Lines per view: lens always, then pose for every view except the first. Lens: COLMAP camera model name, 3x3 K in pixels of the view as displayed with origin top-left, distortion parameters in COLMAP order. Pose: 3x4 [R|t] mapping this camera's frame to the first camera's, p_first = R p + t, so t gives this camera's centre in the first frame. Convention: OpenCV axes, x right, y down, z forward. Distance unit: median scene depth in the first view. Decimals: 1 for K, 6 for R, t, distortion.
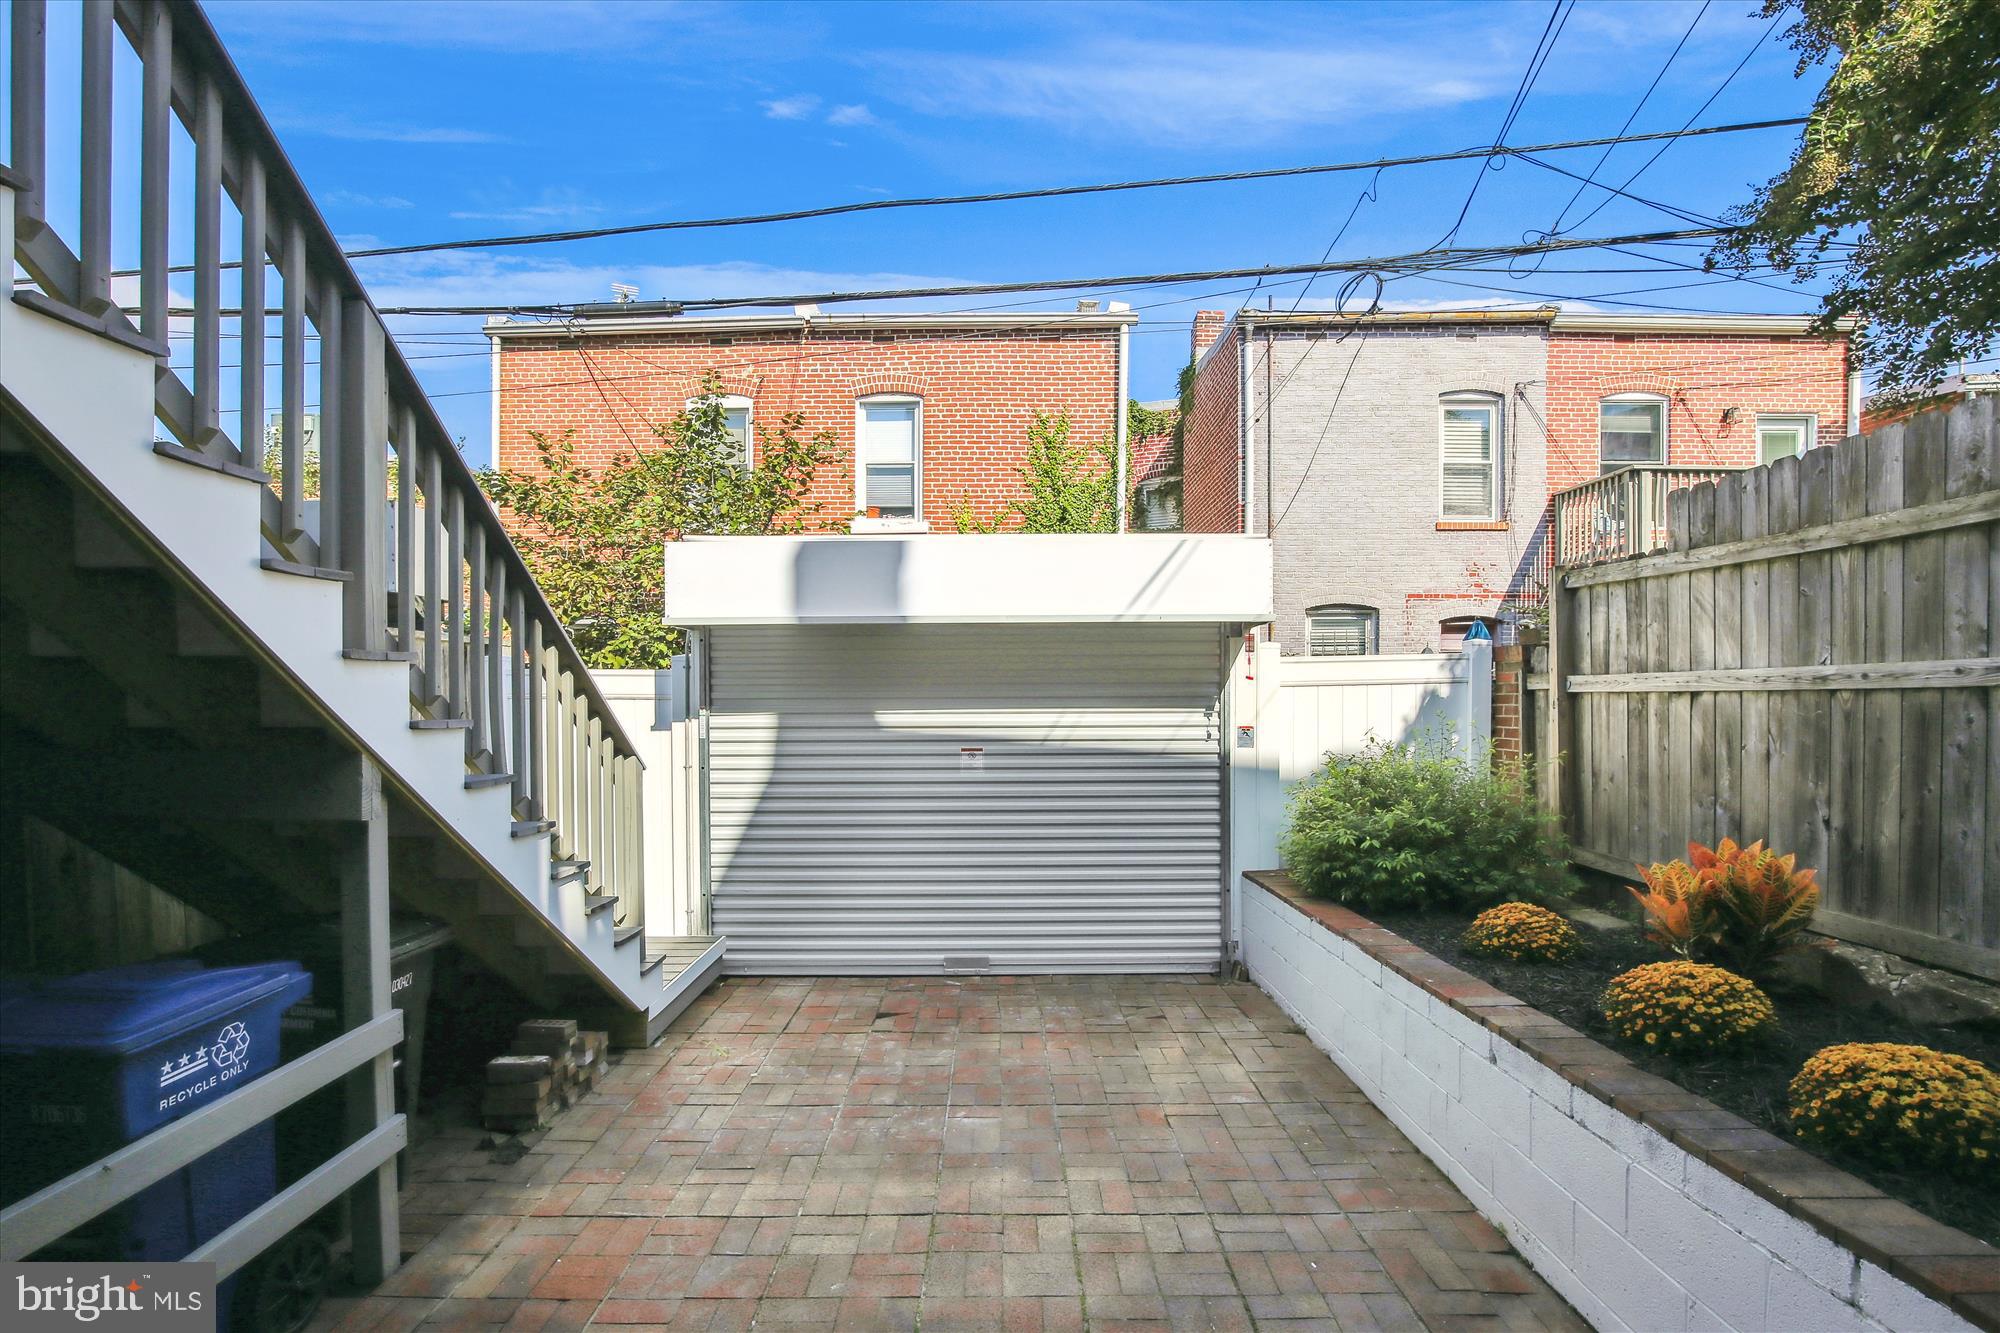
lens RADIAL K [[939.2, 0, 997.1], [0, 939.2, 714.5], [0, 0, 1]] dist [-0.029218, 0.000729]
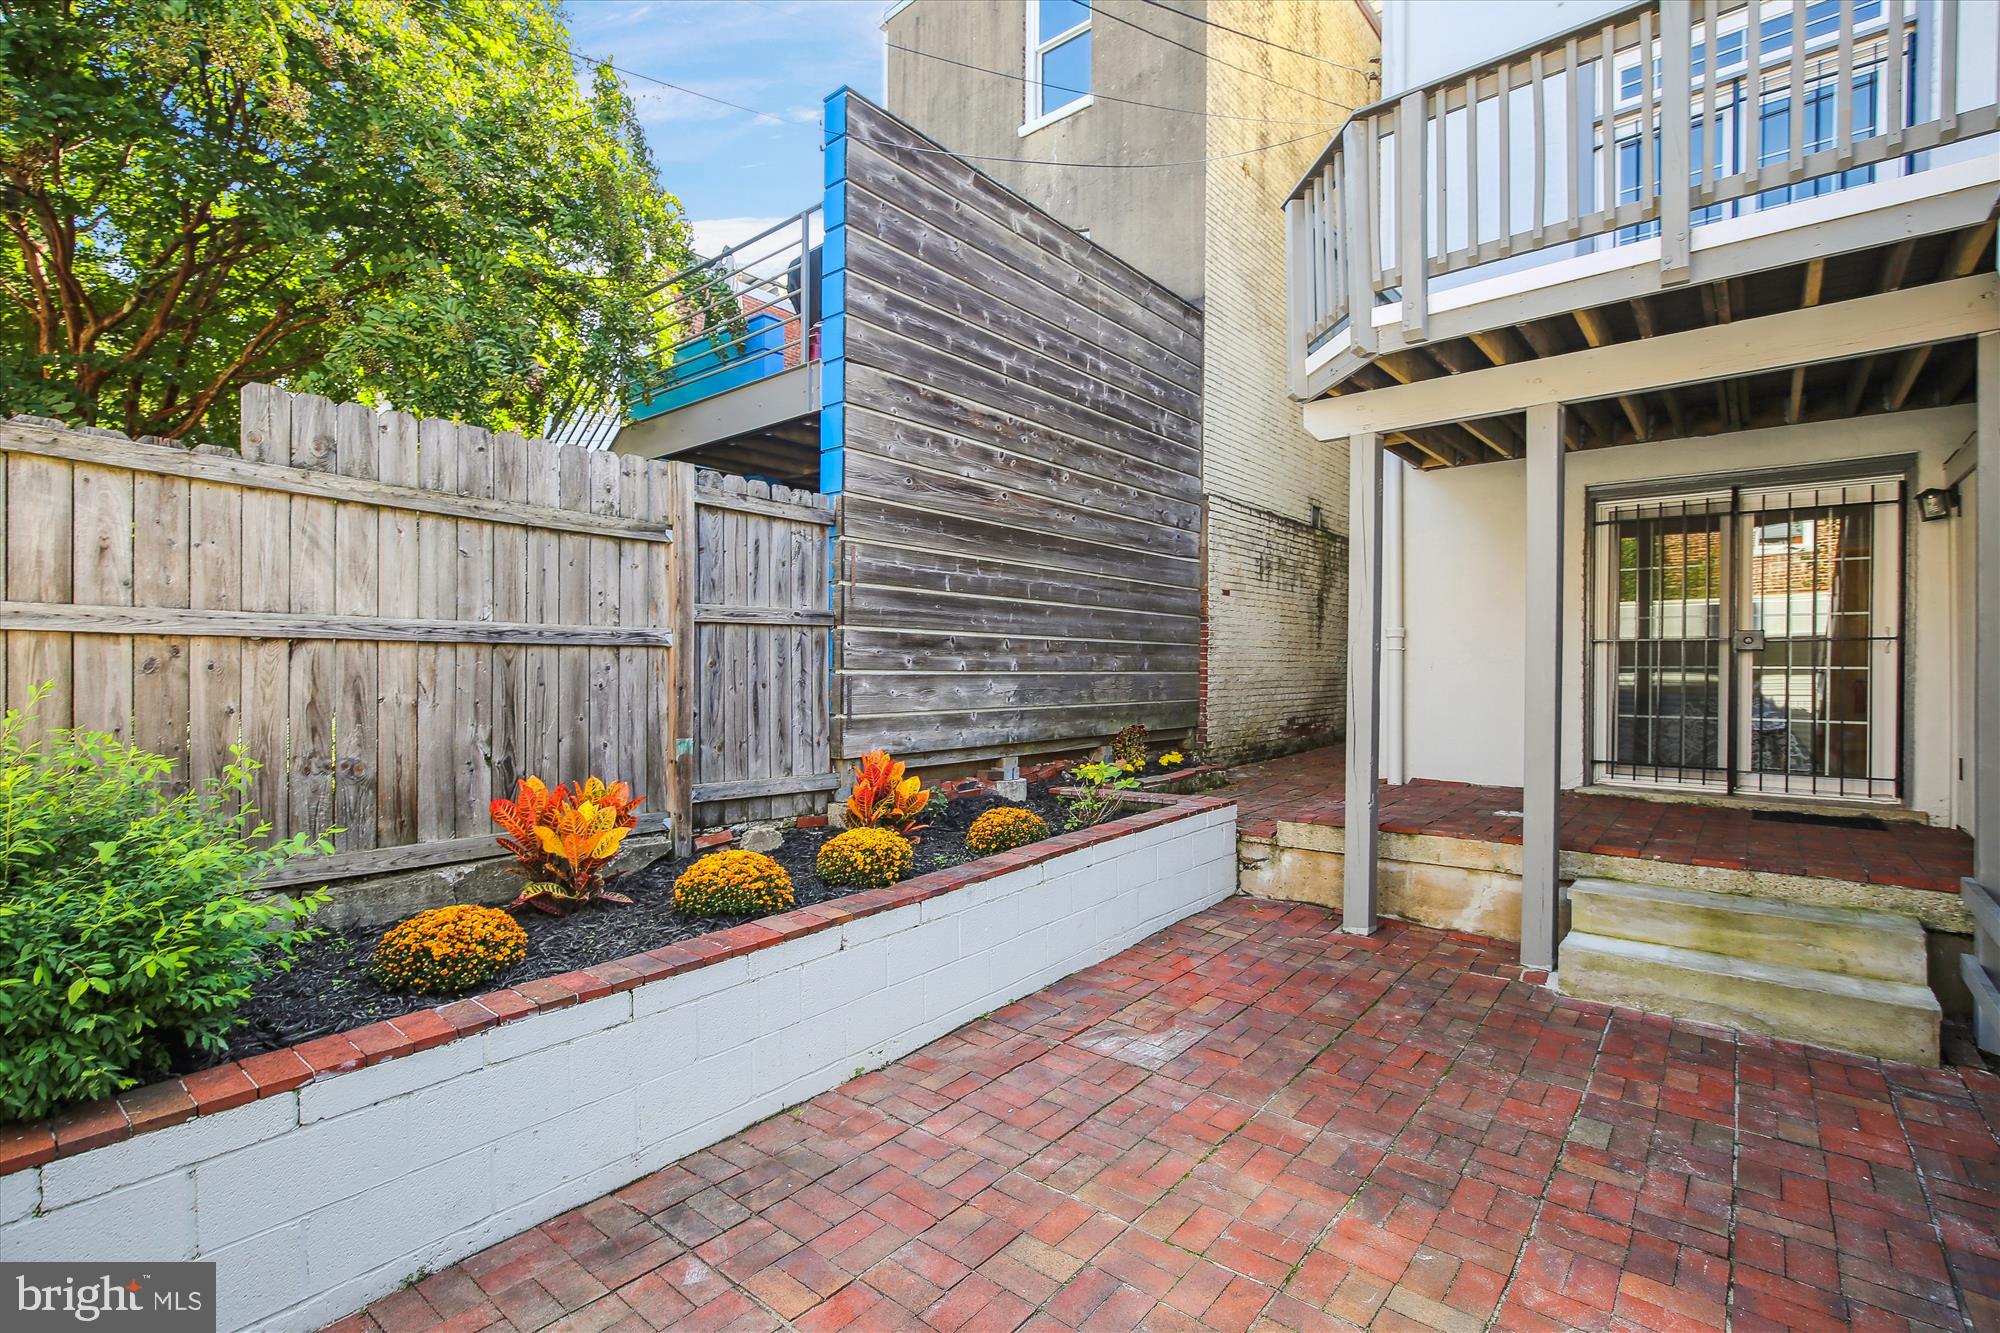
lens RADIAL K [[939.2, 0, 998.4], [0, 939.2, 679.4], [0, 0, 1]] dist [-0.024550, 0.011680]
pose [[-0.775448, -0.003587, 0.631402, -0.239197], [0.008852, 0.999824, 0.016552, 0.003614], [-0.631350, 0.018424, -0.775279, 1.107789]]
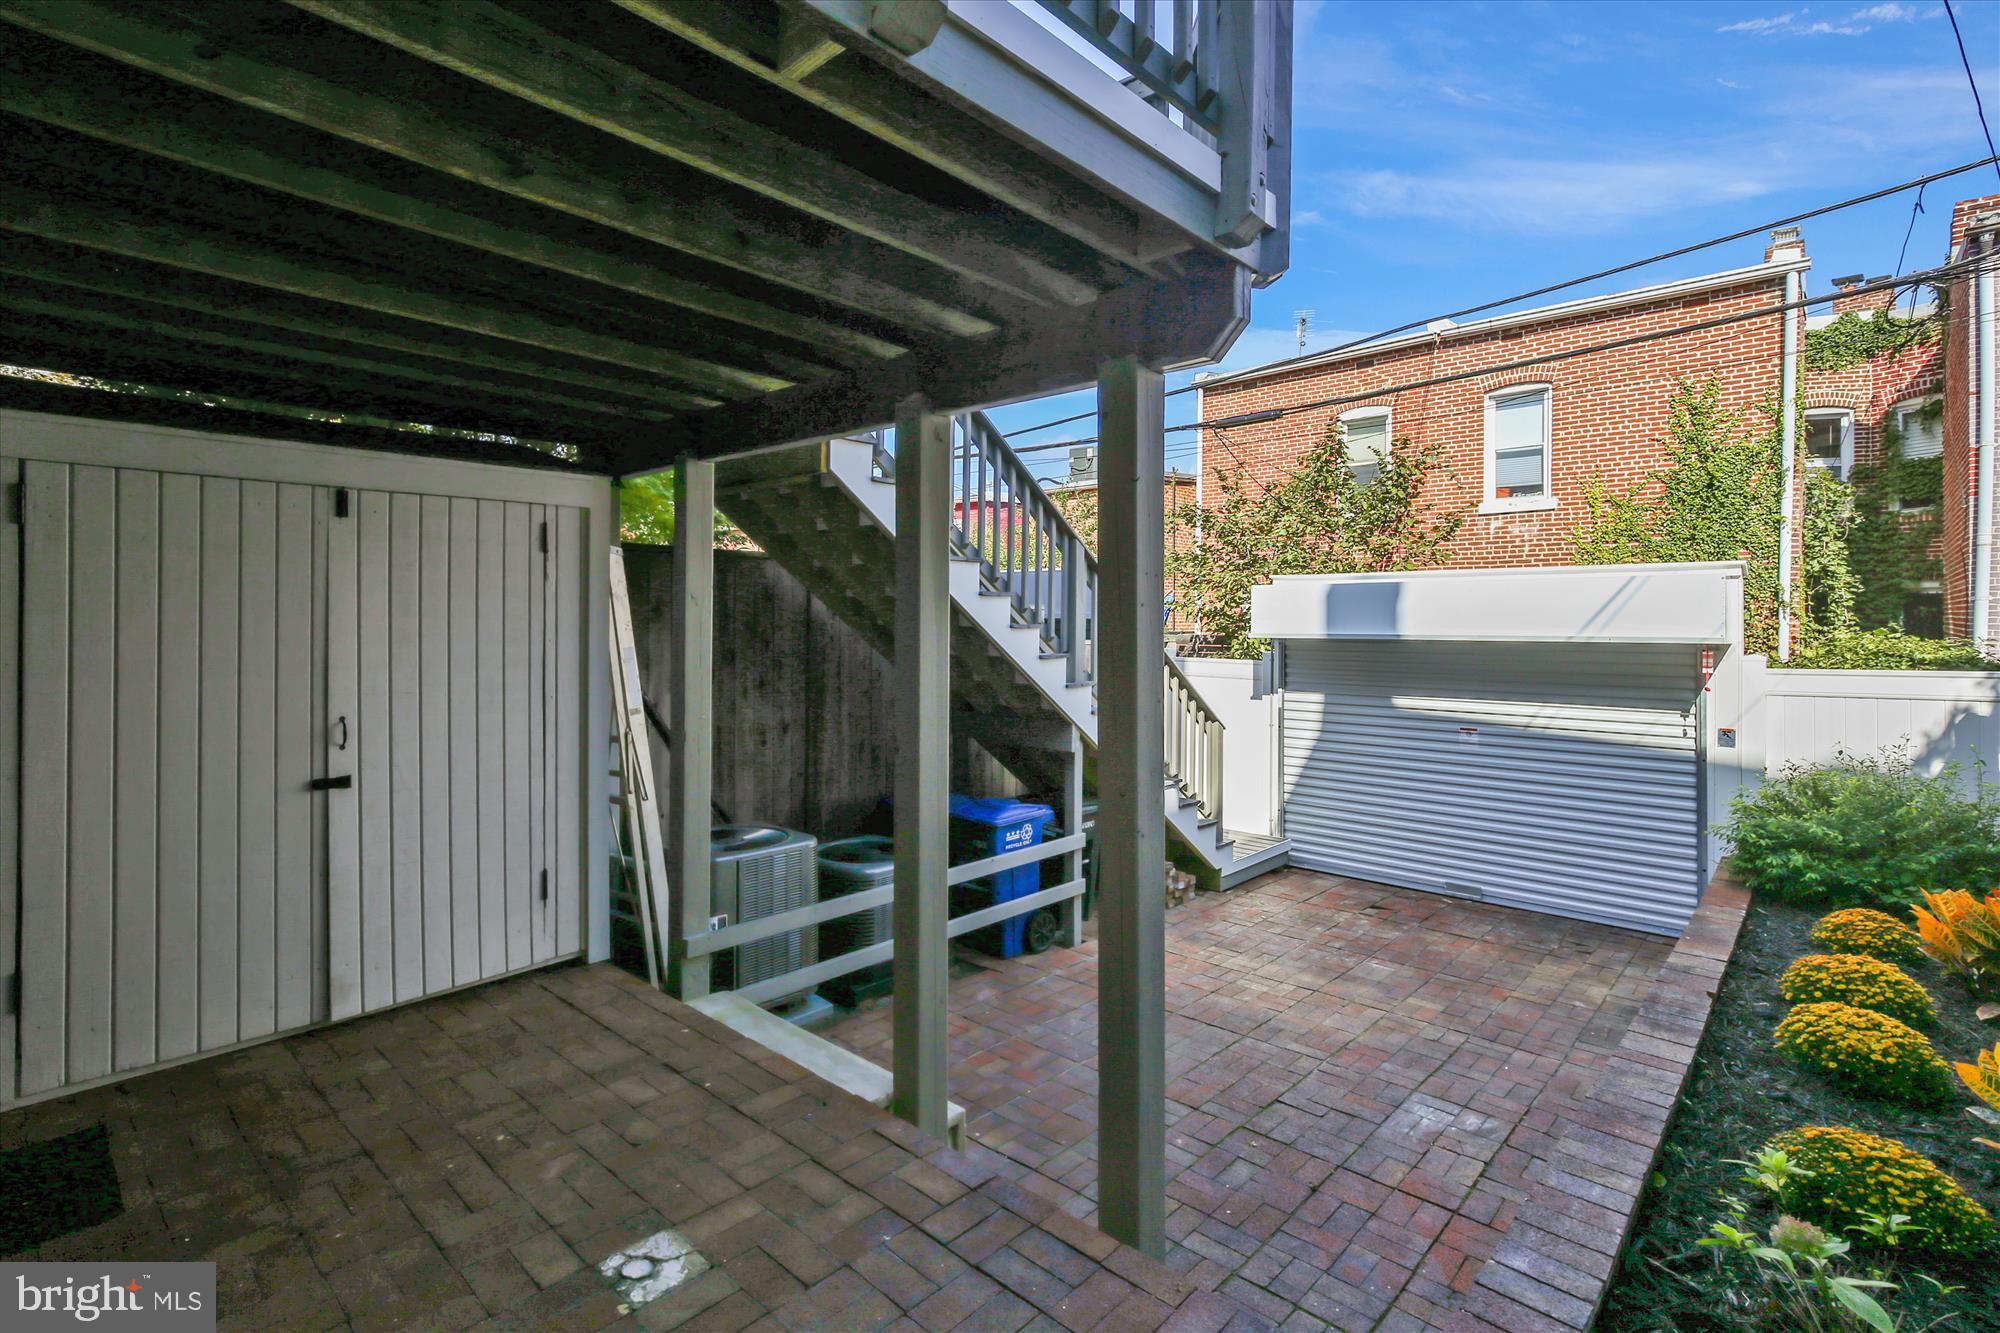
lens RADIAL K [[930.2, 0, 1032.3], [0, 930.2, 617.4], [0, 0, 1]] dist [-0.001610, -0.000096]
pose [[0.755578, 0.005128, -0.655038, 0.452138], [-0.021067, 0.999642, -0.016475, -0.106017], [0.654719, 0.026248, 0.755416, -0.502224]]
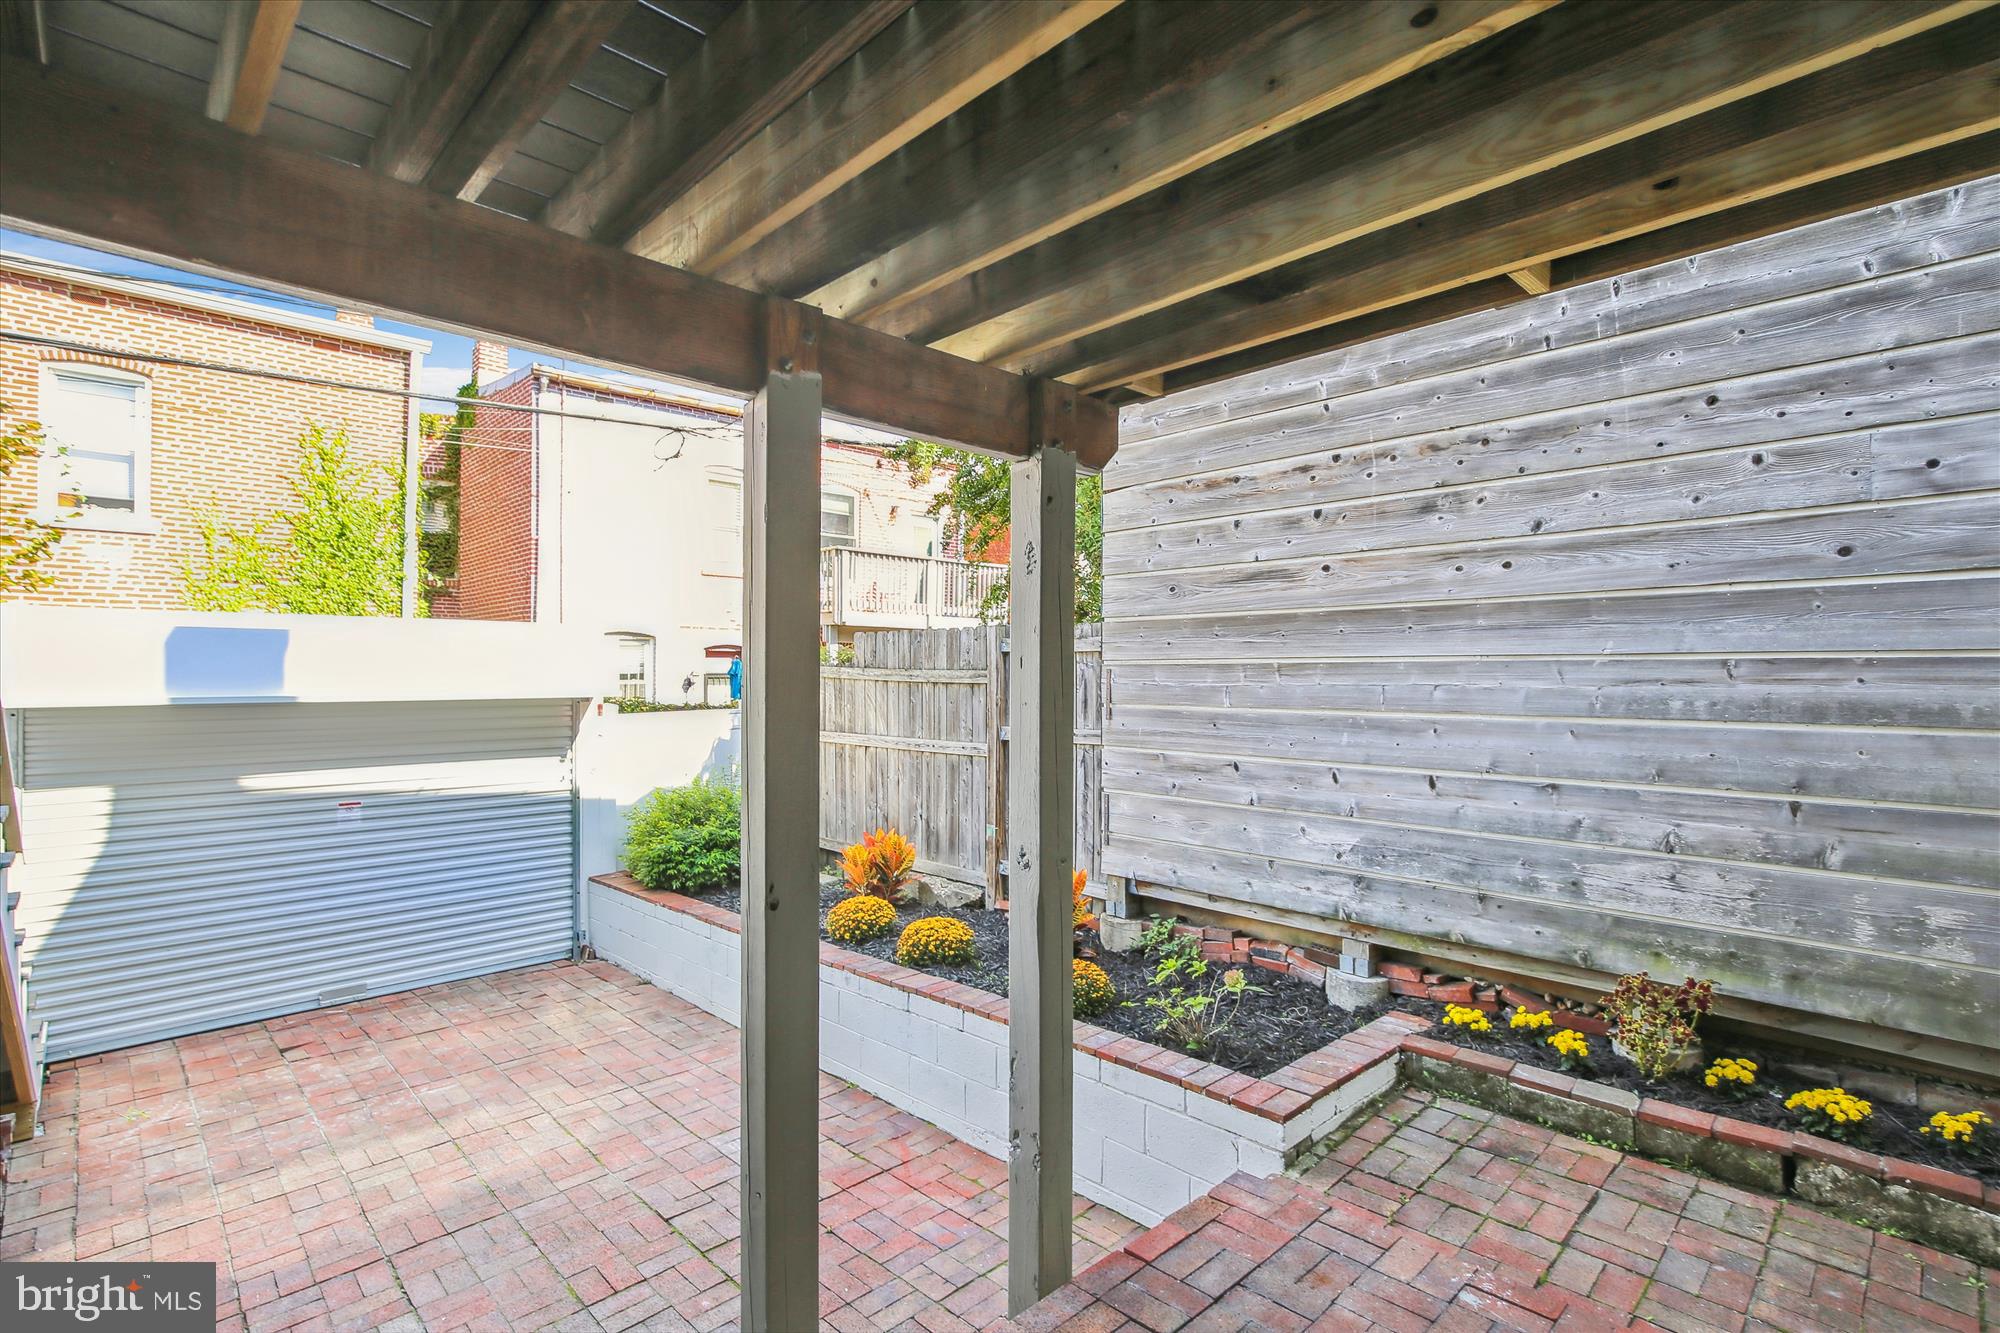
lens RADIAL K [[939.2, 0, 998.4], [0, 939.2, 679.4], [0, 0, 1]] dist [-0.024550, 0.011680]
pose [[0.716603, 0.001310, 0.697480, -0.305204], [0.006300, 0.999945, -0.008351, -0.121750], [-0.697453, 0.010378, 0.716555, -0.443832]]
